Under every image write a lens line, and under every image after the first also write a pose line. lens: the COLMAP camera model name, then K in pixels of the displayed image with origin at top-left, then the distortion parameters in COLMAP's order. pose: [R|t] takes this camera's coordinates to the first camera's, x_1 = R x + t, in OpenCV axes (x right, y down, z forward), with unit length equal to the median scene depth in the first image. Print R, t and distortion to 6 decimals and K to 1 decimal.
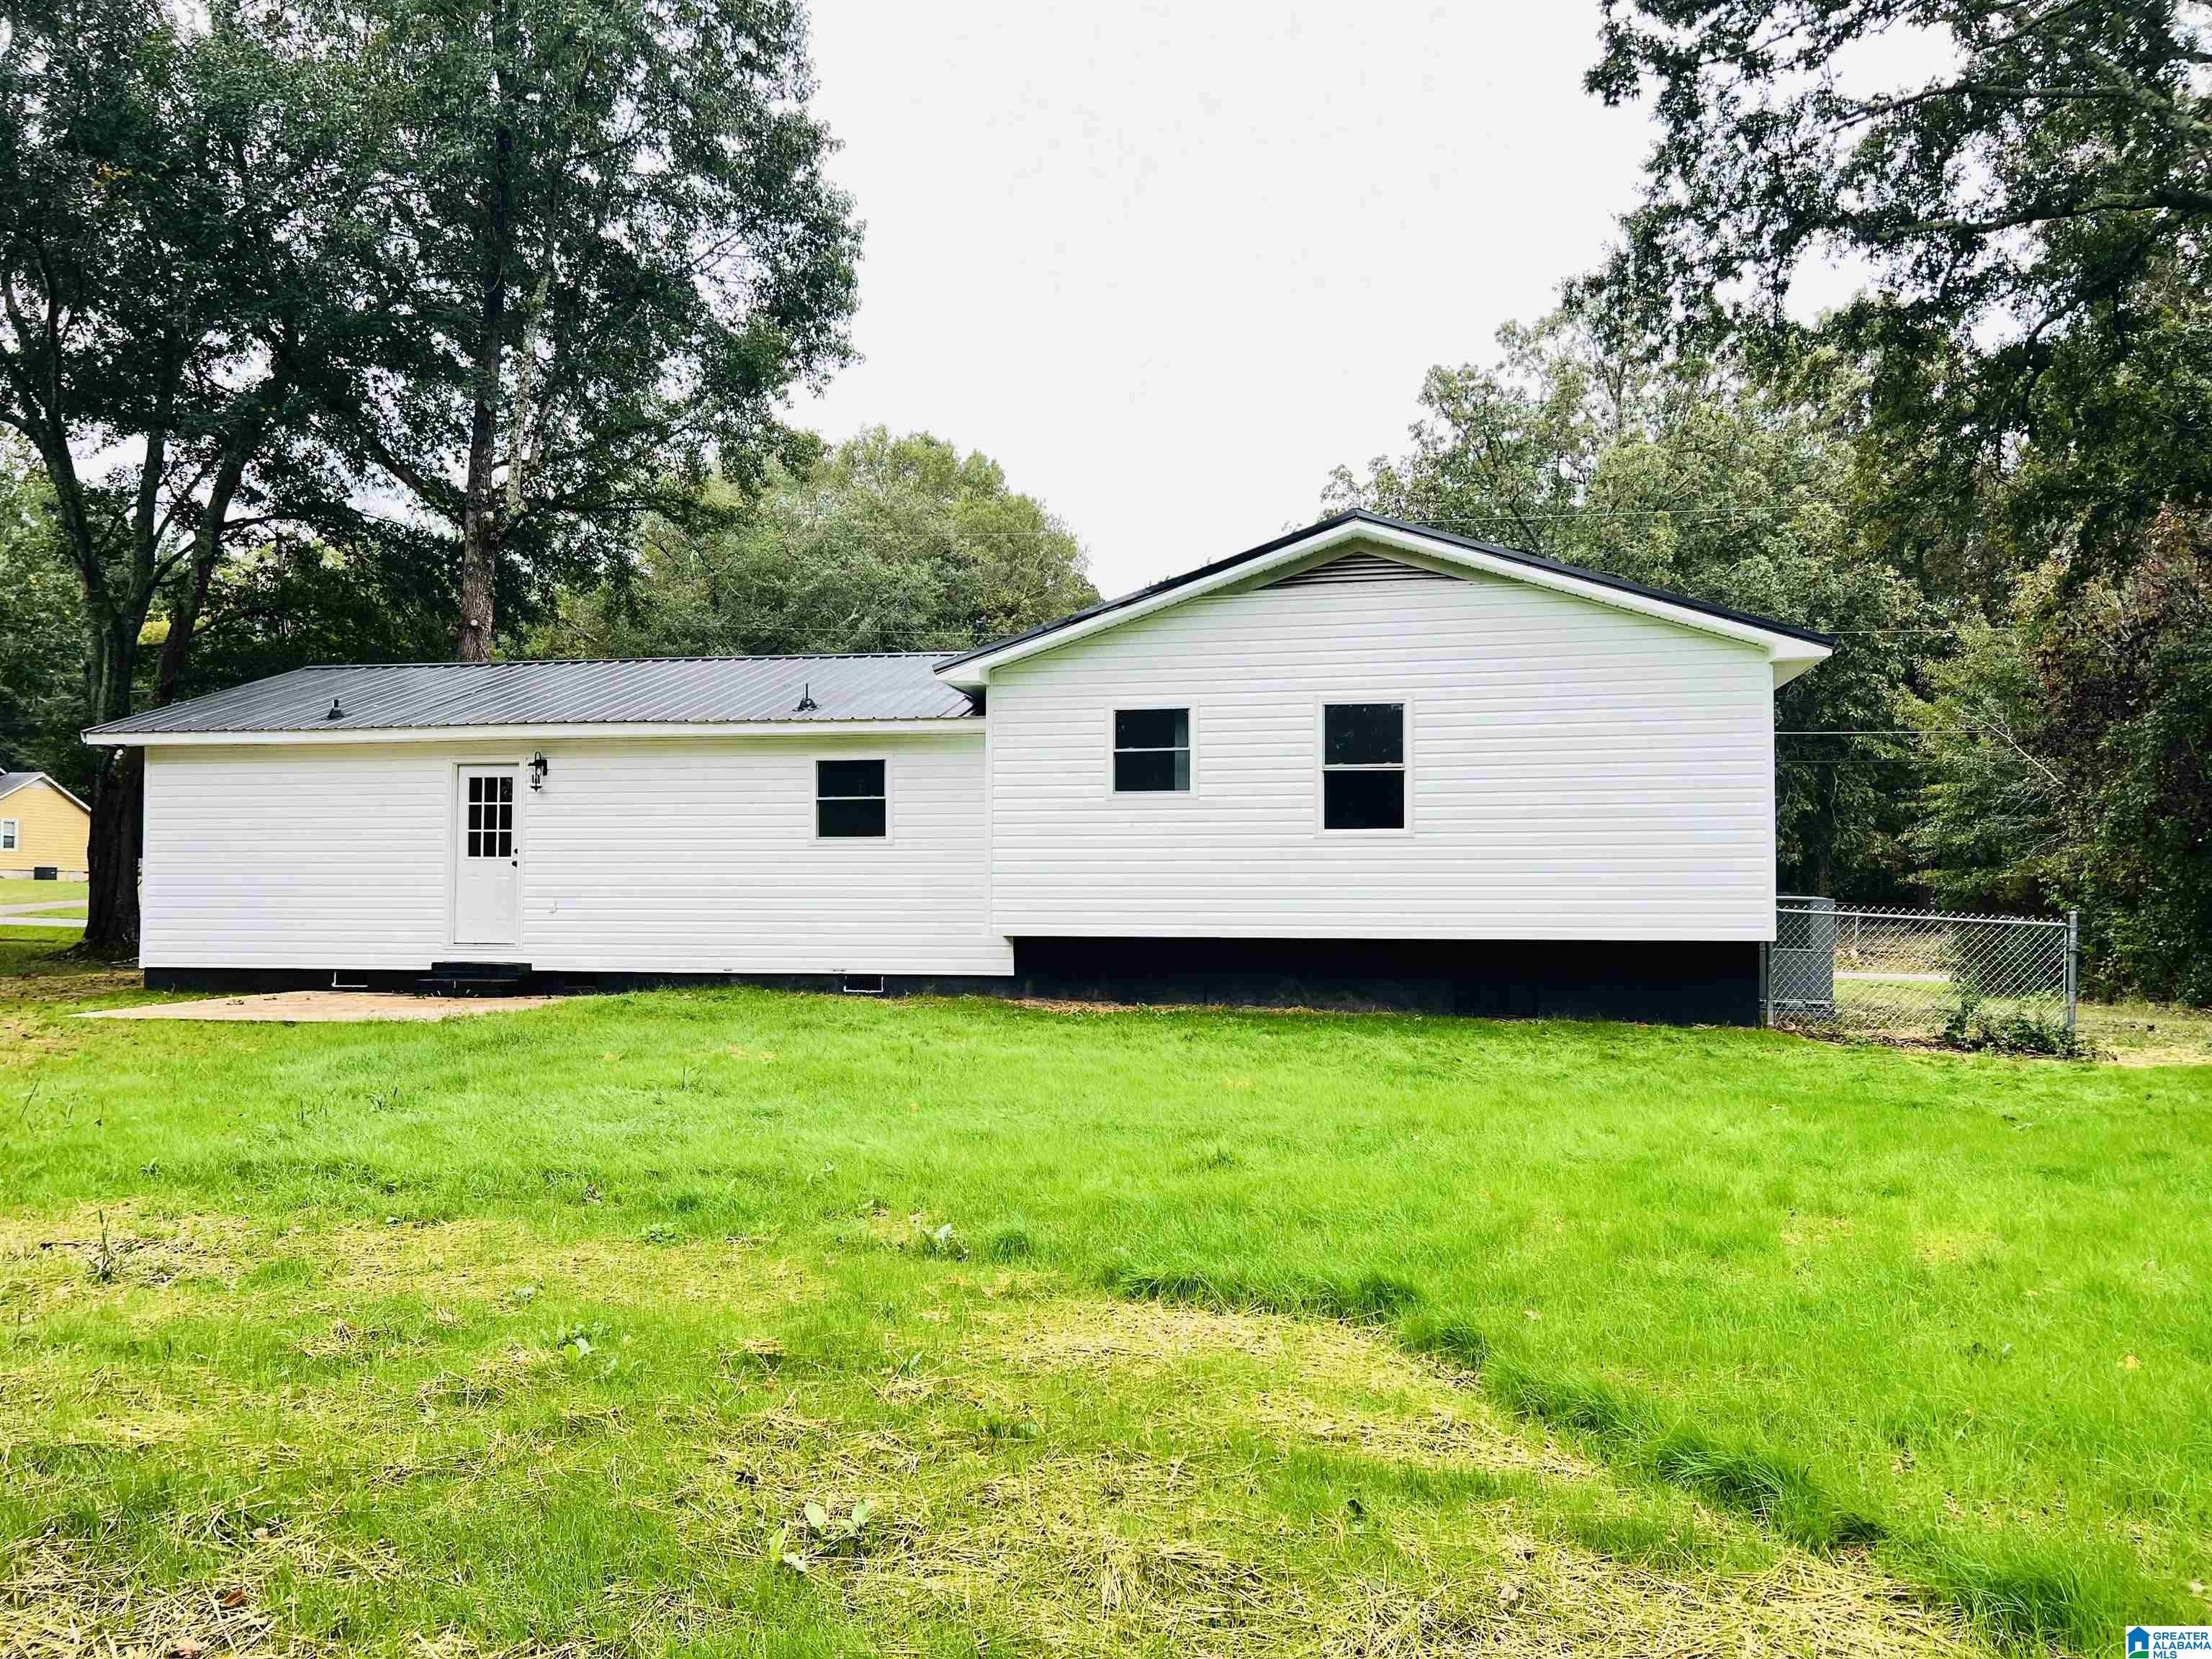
lens RADIAL K [[1696.0, 0, 1106.0], [0, 1696.0, 829.5], [0, 0, 1]] dist [0.049386, -0.000932]
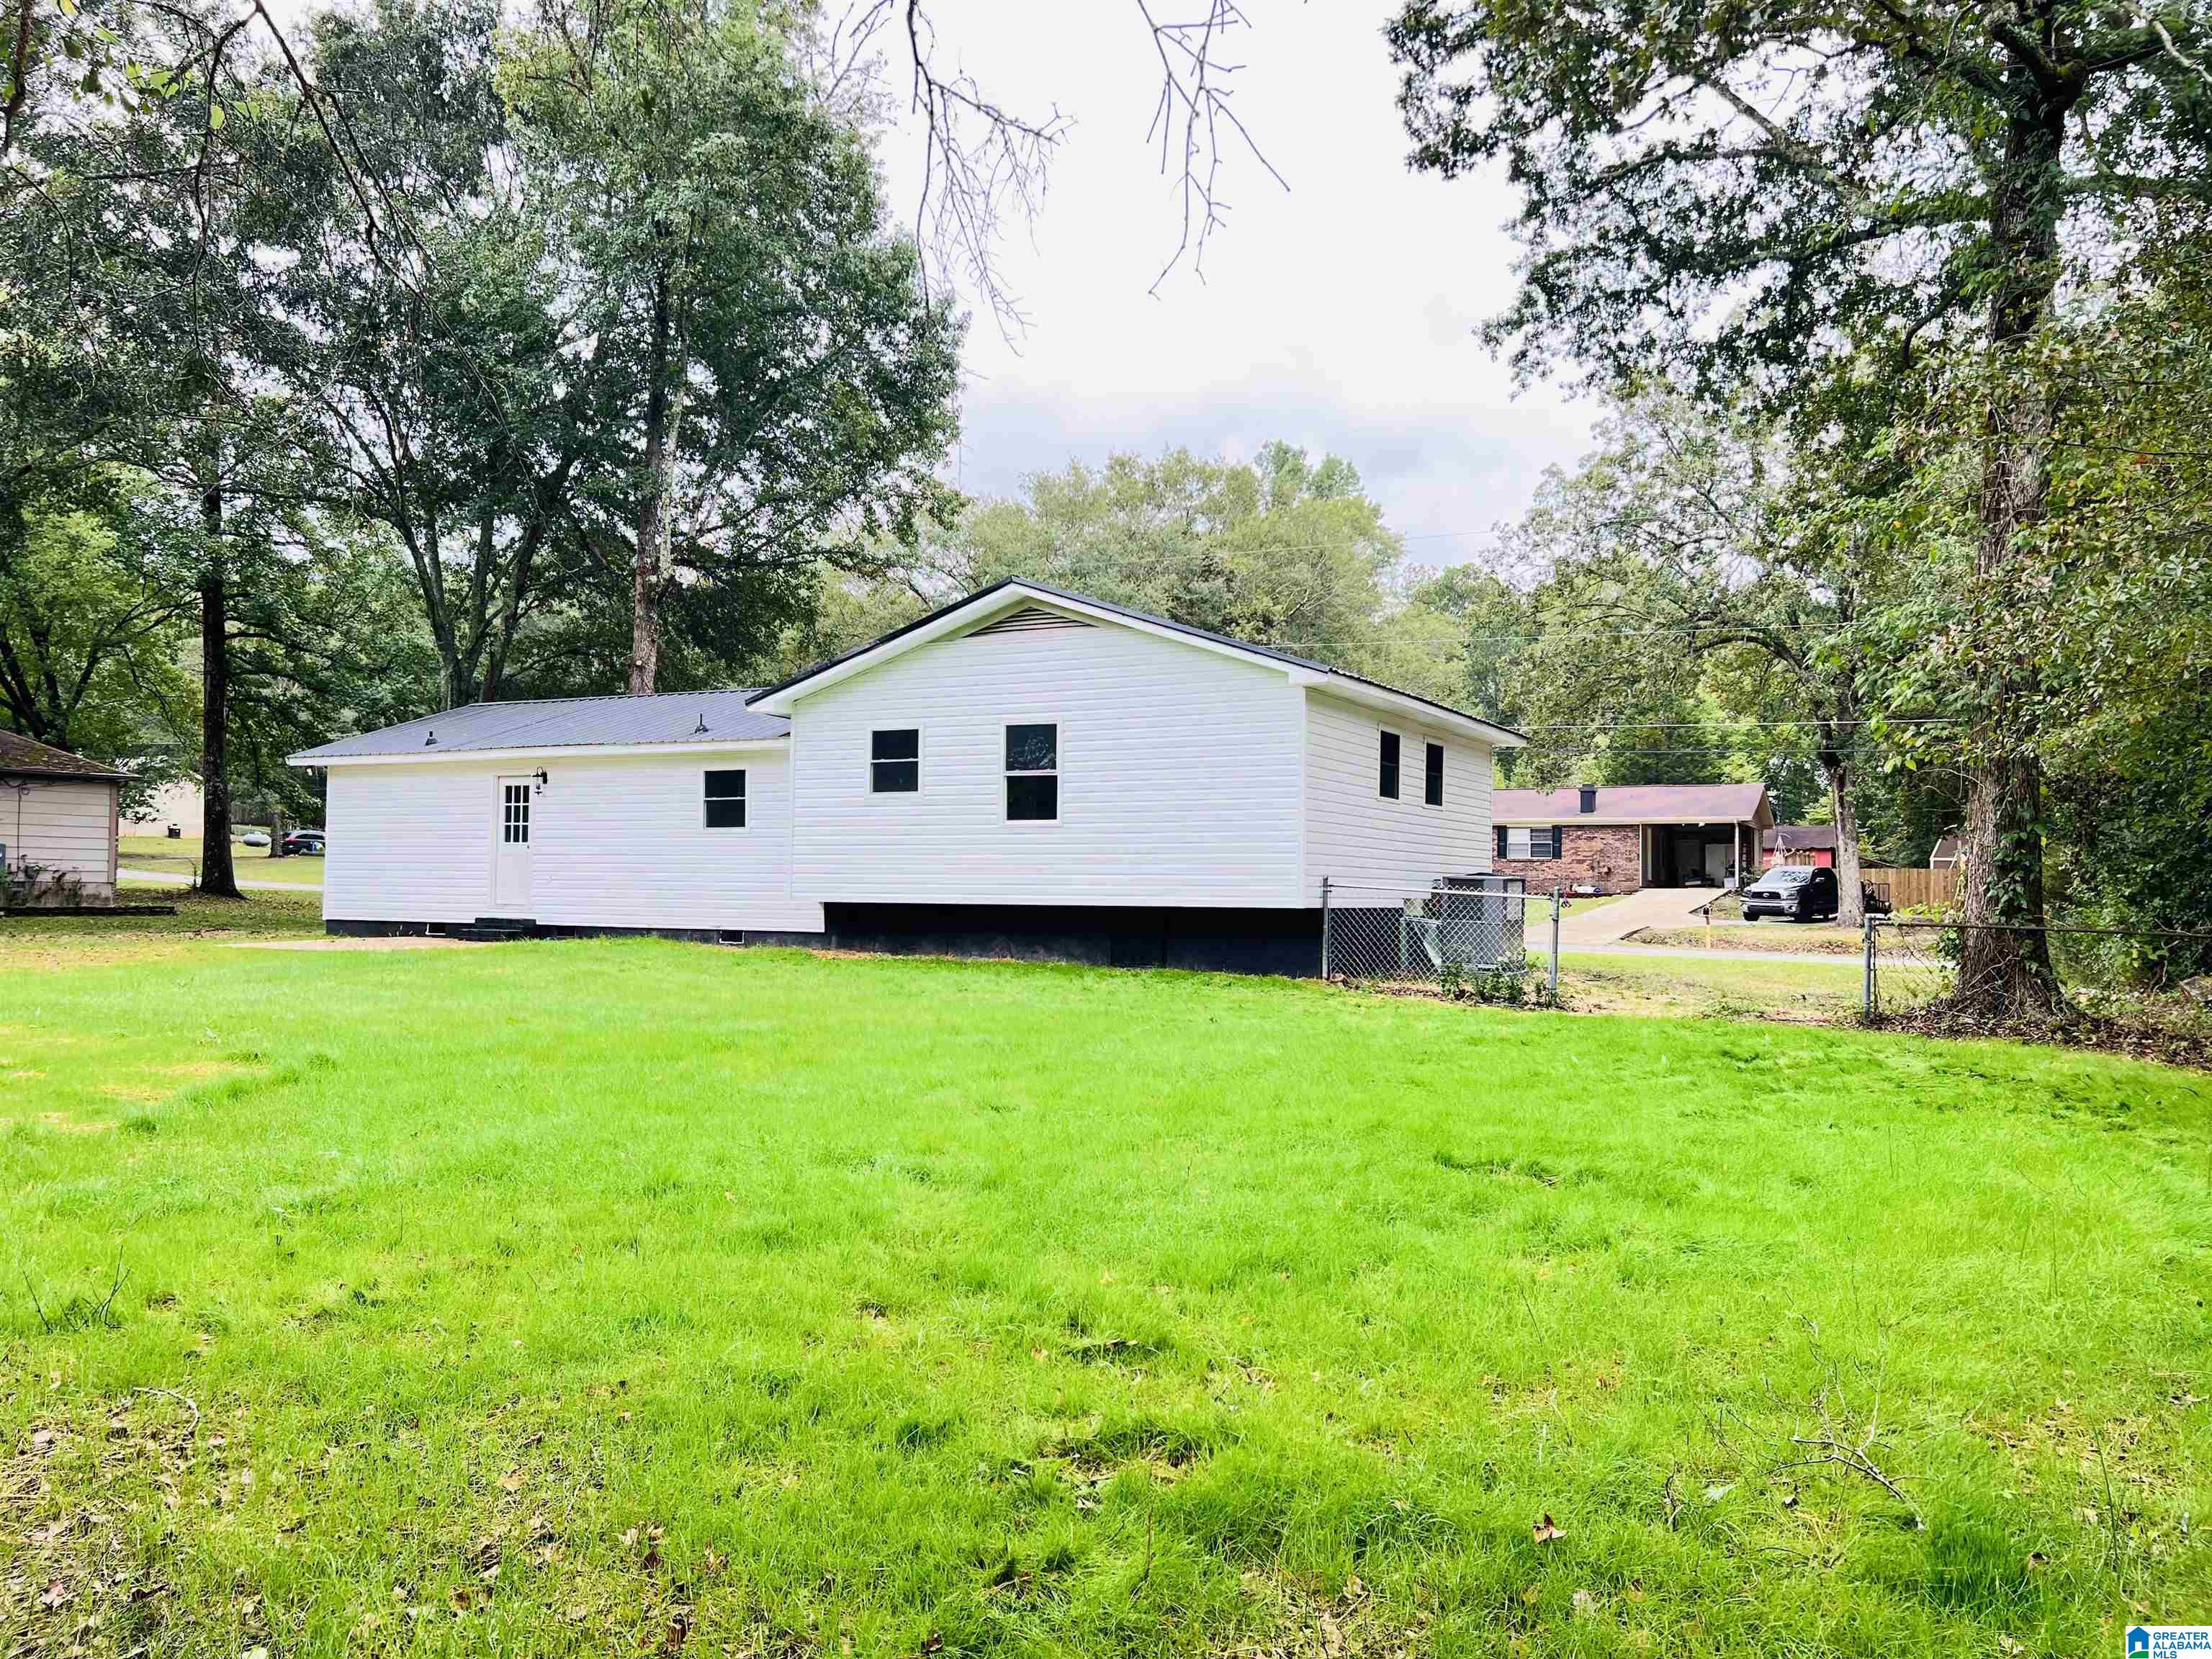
lens RADIAL K [[1696.0, 0, 1106.0], [0, 1696.0, 829.5], [0, 0, 1]] dist [0.049386, -0.000932]
pose [[0.951641, -0.002046, -0.307206, 0.547923], [0.004306, 0.999968, 0.006678, -0.001787], [0.307183, -0.007678, 0.951620, -0.187766]]
